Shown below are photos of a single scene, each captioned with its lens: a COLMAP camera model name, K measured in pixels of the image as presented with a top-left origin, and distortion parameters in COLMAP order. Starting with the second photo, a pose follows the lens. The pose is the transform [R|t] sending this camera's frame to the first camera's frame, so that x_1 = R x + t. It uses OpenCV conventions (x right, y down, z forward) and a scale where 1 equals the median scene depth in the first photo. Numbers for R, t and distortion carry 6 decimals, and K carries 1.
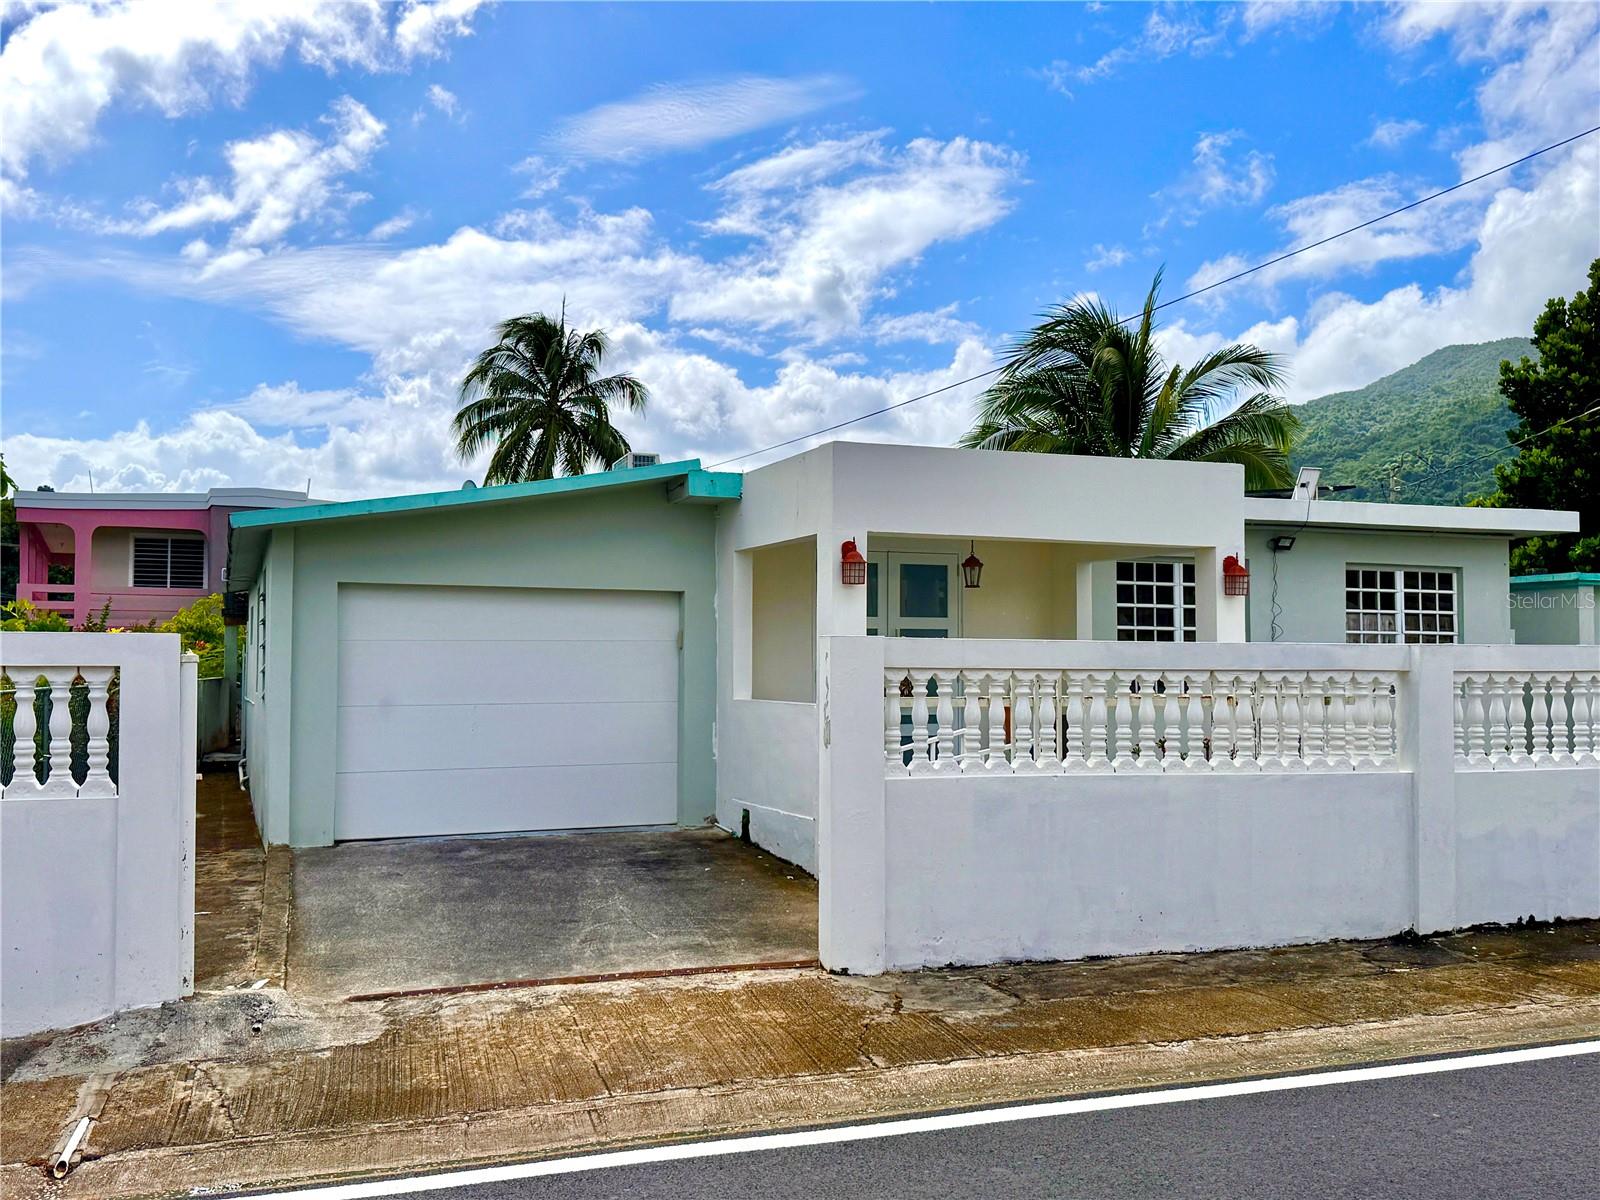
lens RADIAL K [[1511.2, 0, 789.9], [0, 1511.2, 607.9], [0, 0, 1]] dist [0.031106, 0.000000]
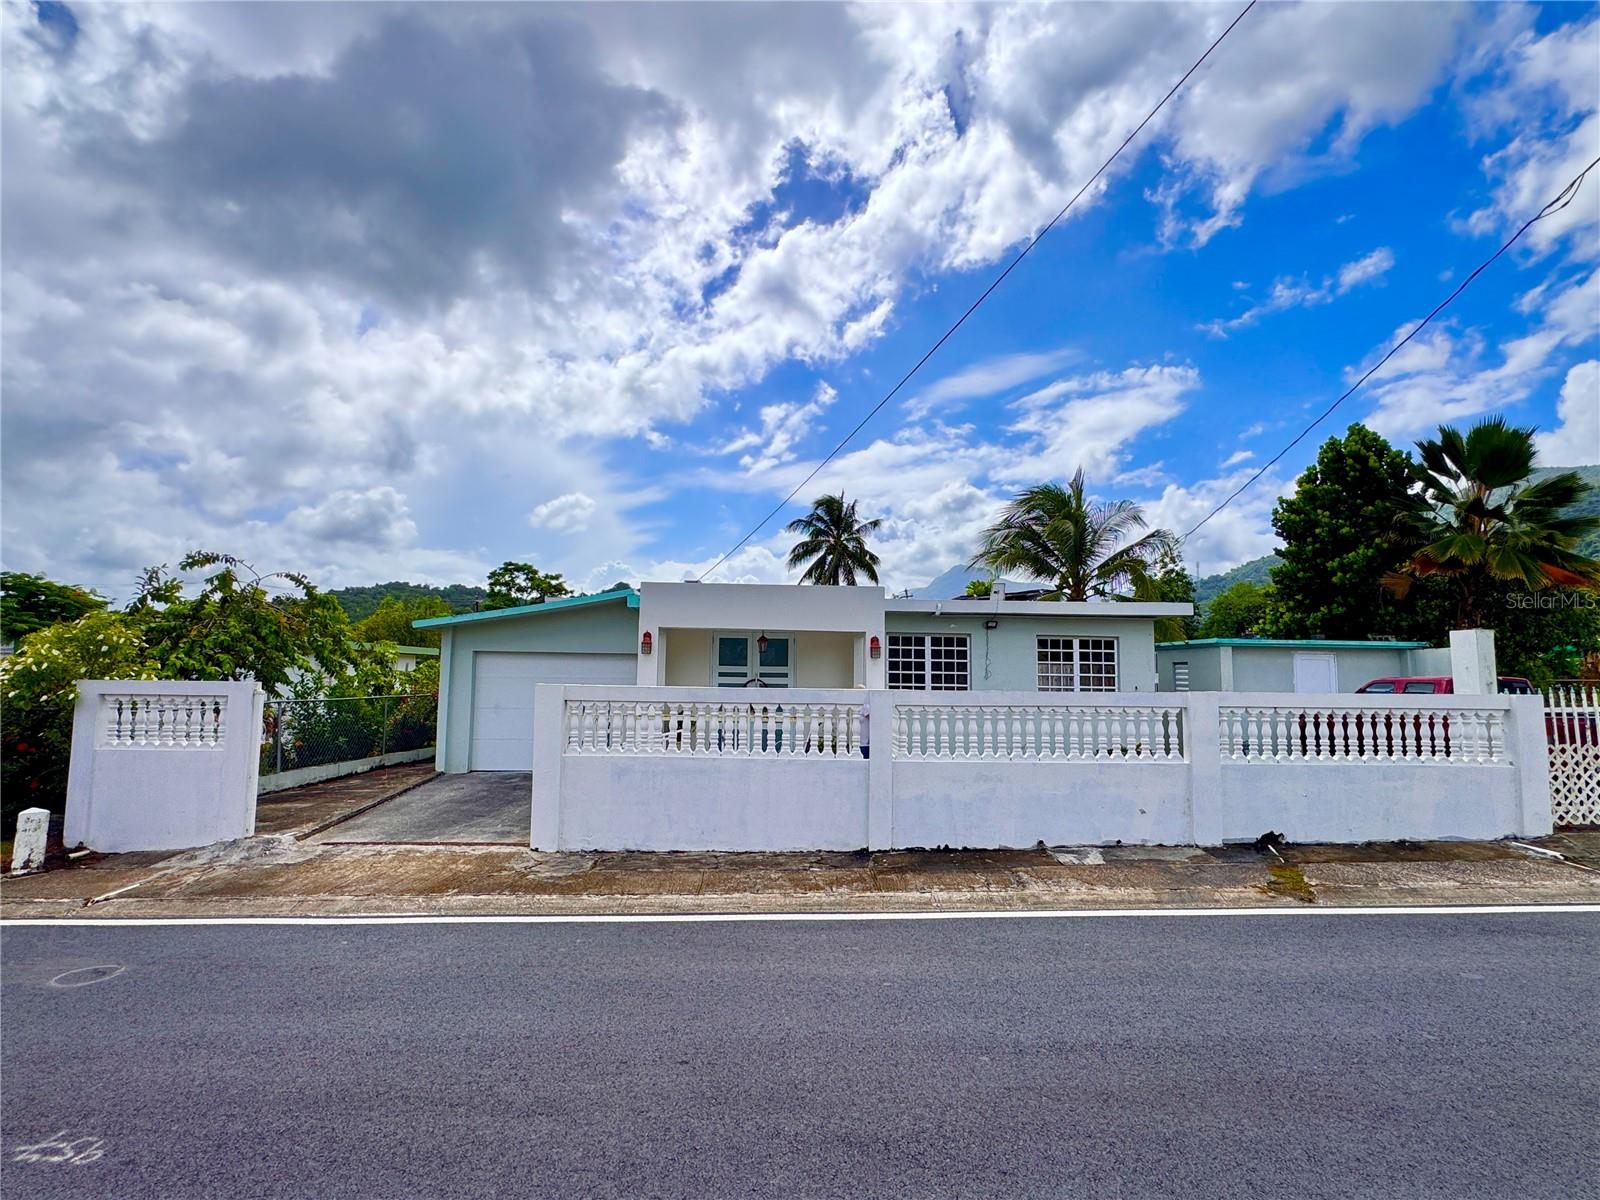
lens RADIAL K [[823.3, 0, 803.2], [0, 823.3, 605.4], [0, 0, 1]] dist [-0.005211, 0.001257]
pose [[0.954928, -0.013669, -0.296524, 0.549208], [0.000970, 0.999077, -0.042933, -0.032890], [0.296837, 0.040711, 0.954060, 0.018283]]
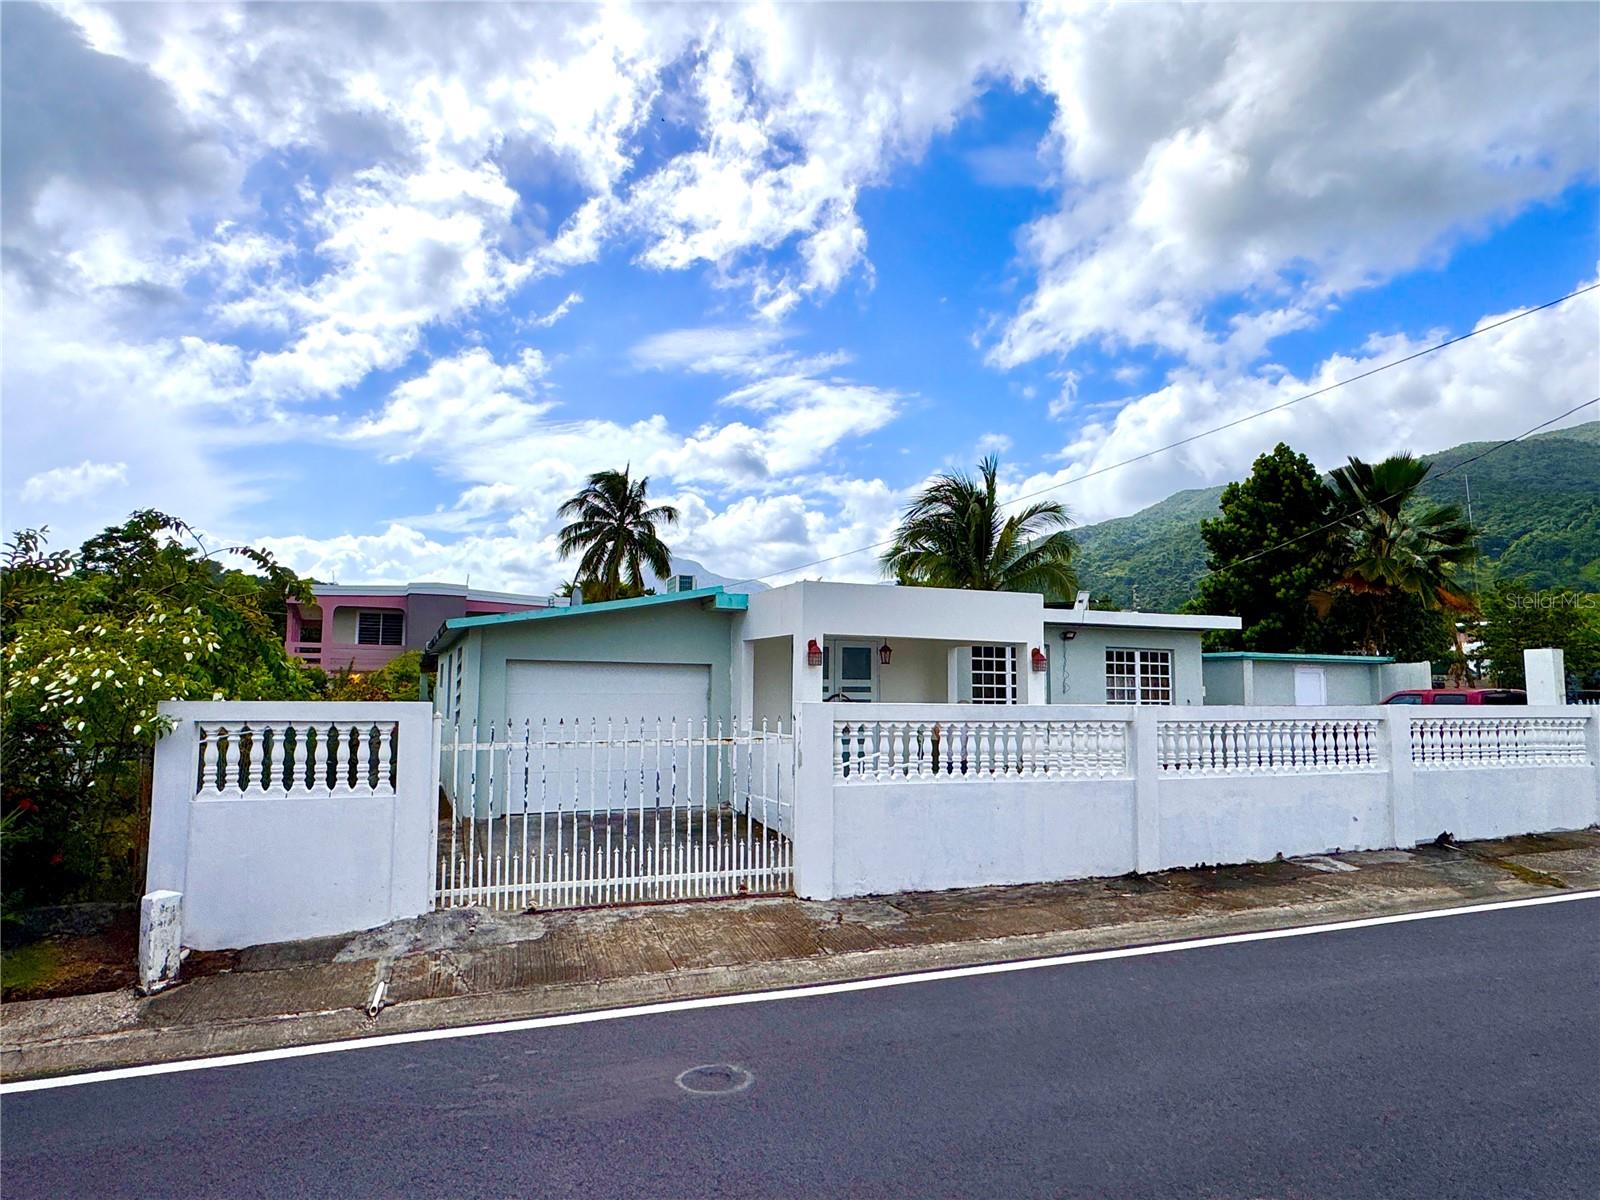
lens RADIAL K [[987.7, 0, 808.0], [0, 987.7, 596.6], [0, 0, 1]] dist [-0.010117, 0.009514]
pose [[0.999089, 0.012780, 0.040711, -0.012061], [-0.010641, 0.998573, -0.052331, -0.034580], [-0.041322, 0.051850, 0.997800, -0.110790]]
